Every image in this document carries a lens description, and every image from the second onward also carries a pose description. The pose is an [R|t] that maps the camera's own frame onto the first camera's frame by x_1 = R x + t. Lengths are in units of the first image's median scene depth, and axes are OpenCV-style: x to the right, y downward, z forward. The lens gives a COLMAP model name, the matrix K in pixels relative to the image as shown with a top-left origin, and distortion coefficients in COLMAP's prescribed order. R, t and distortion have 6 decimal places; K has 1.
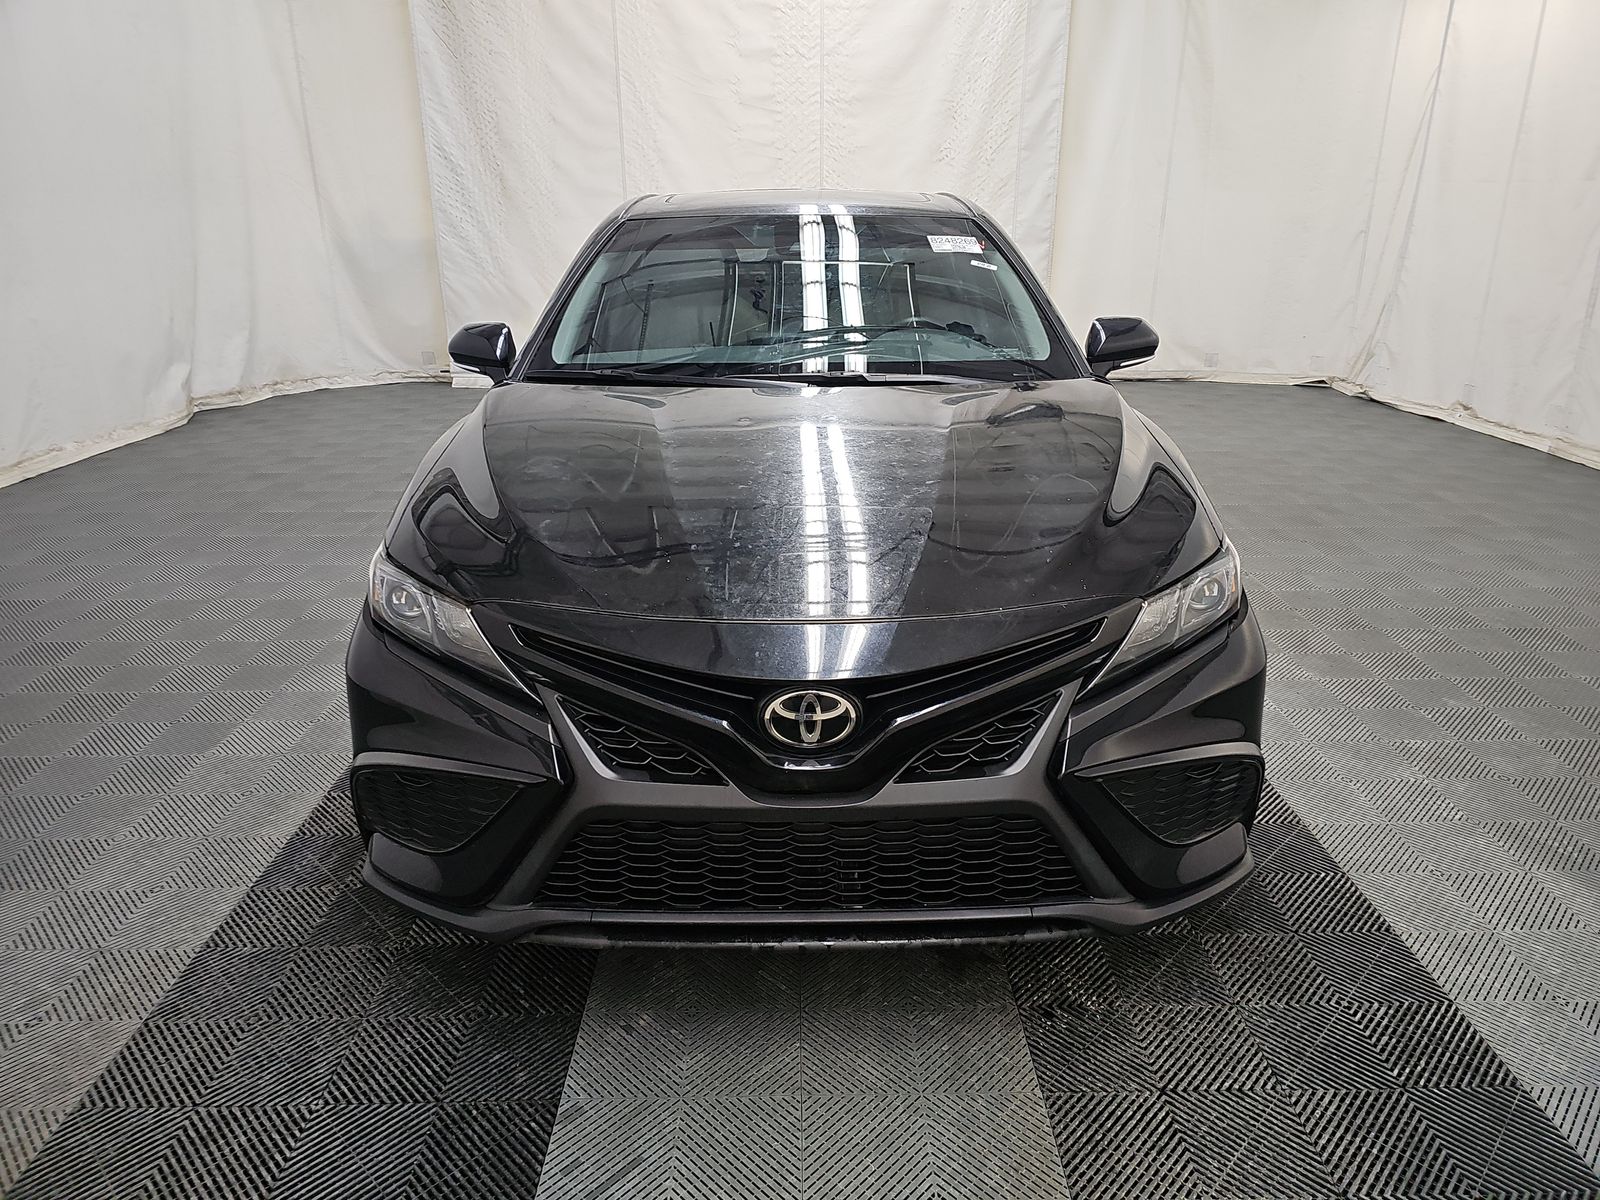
lens RADIAL K [[1047.0, 0, 807.5], [0, 1047.0, 596.6], [0, 0, 1]] dist [0.029425, -0.023711]
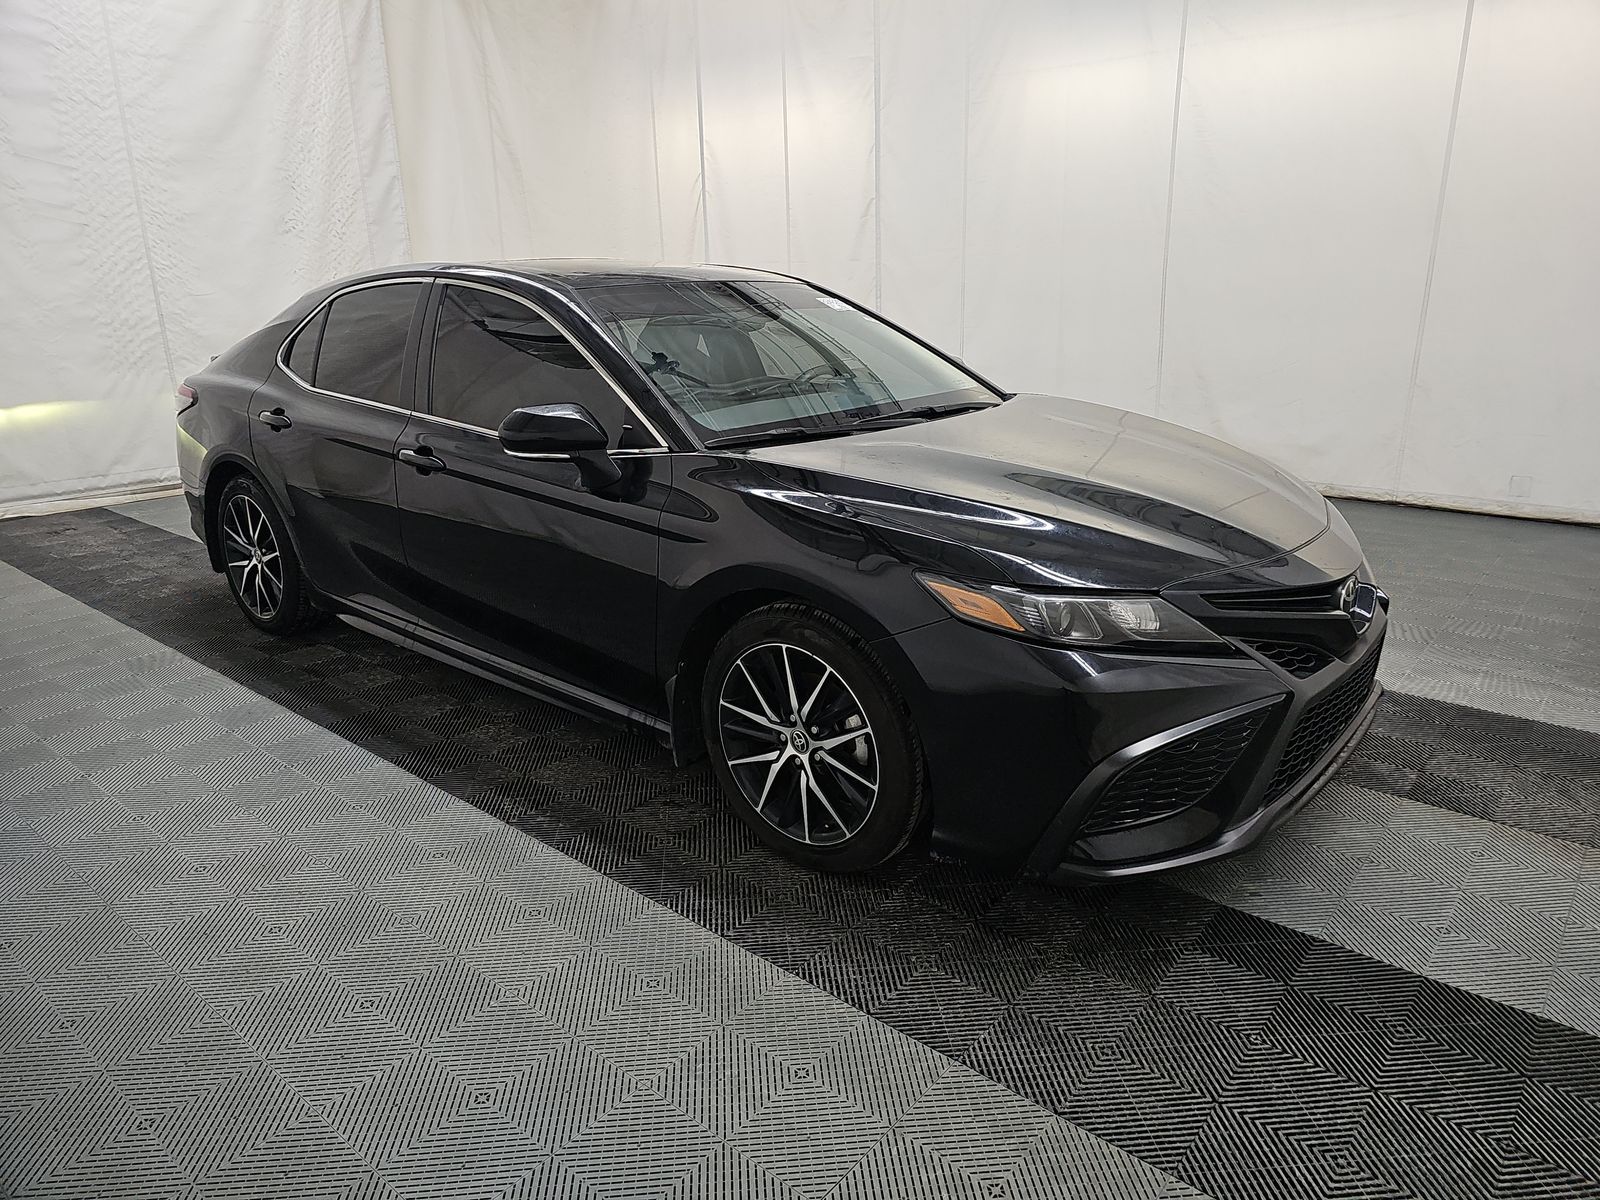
lens RADIAL K [[1047.0, 0, 808.9], [0, 1047.0, 593.4], [0, 0, 1]] dist [0.029425, -0.023711]
pose [[0.657210, -0.221419, 0.720450, -0.313664], [0.271580, 0.961234, 0.047679, -0.034144], [-0.703078, 0.164325, 0.691866, 0.100122]]
